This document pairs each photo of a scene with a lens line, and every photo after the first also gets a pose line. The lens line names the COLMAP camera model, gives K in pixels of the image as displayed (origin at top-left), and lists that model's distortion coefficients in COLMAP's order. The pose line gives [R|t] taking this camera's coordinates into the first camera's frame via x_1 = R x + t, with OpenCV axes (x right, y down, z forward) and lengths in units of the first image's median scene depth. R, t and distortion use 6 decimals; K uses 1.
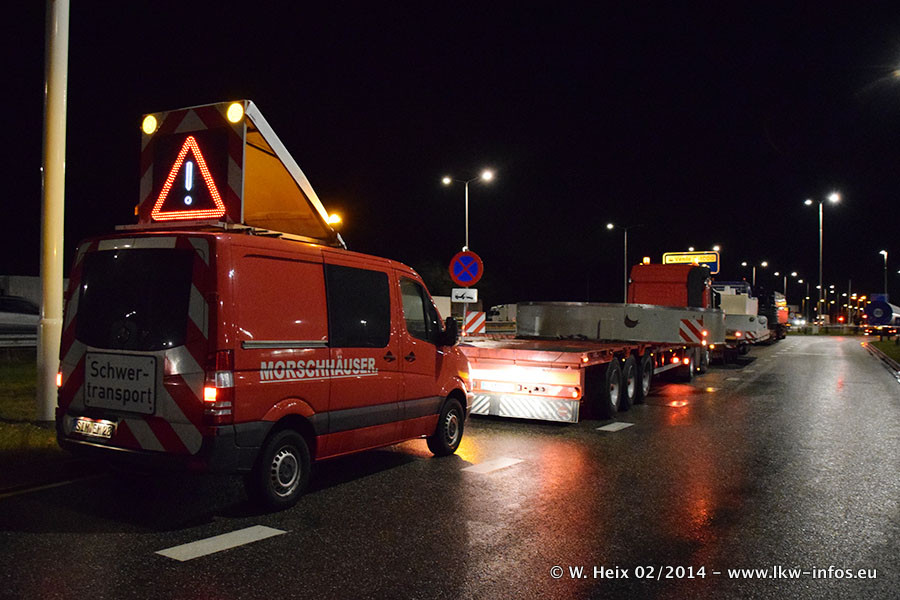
lens RADIAL K [[749.2, 0, 425.4], [0, 749.2, 311.3], [0, 0, 1]] dist [-0.079656, 0.001192]
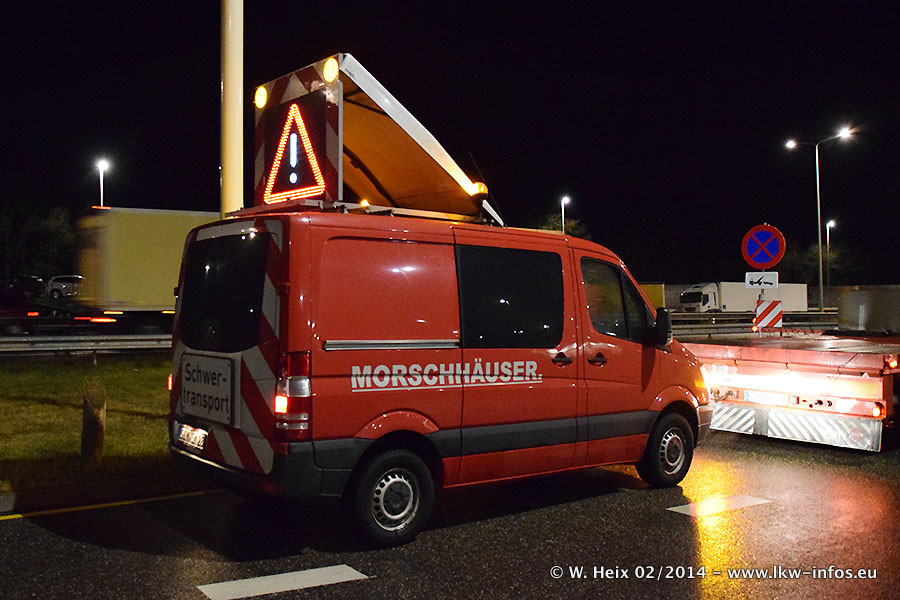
lens RADIAL K [[816.8, 0, 421.3], [0, 816.8, 299.7], [0, 0, 1]] dist [-0.118241, 0.193998]
pose [[0.913046, -0.021585, -0.407285, 0.186193], [0.018849, 0.999765, -0.010727, 0.004904], [0.407421, 0.002117, 0.913238, 0.180115]]
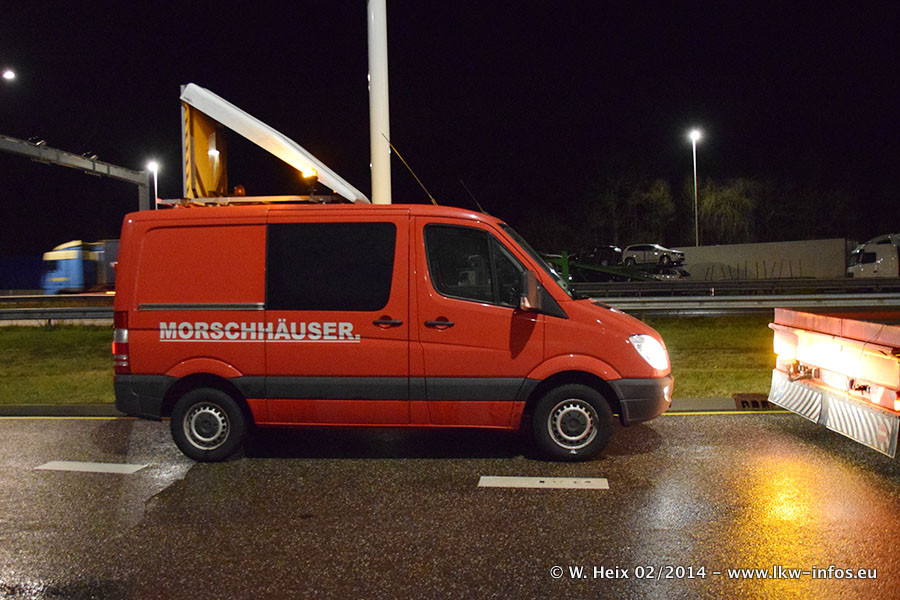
lens RADIAL K [[796.7, 0, 450.3], [0, 796.7, 323.4], [0, 0, 1]] dist [-0.076183, 0.004212]
pose [[0.431144, 0.023785, -0.901970, 0.888356], [0.035909, 0.998408, 0.043492, 0.028864], [0.901568, -0.051140, 0.429604, 0.759169]]
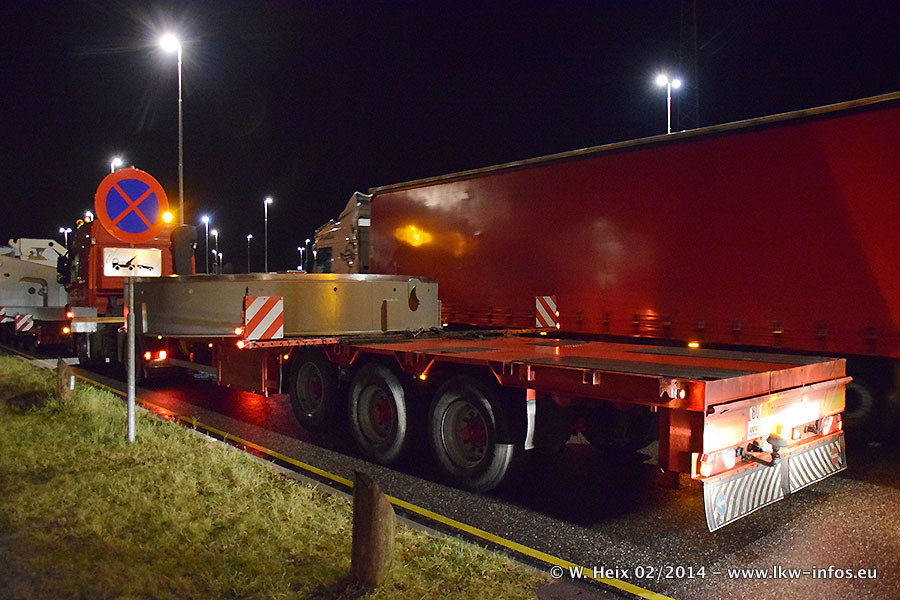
lens RADIAL K [[681.3, 0, 450.0], [0, 681.3, 300.0], [0, 0, 1]] dist [-0.061103, 0.004085]
pose [[0.386359, -0.041262, 0.921425, -0.705999], [0.009688, 0.999125, 0.040680, -0.033605], [-0.922298, -0.006790, 0.386421, 1.722964]]
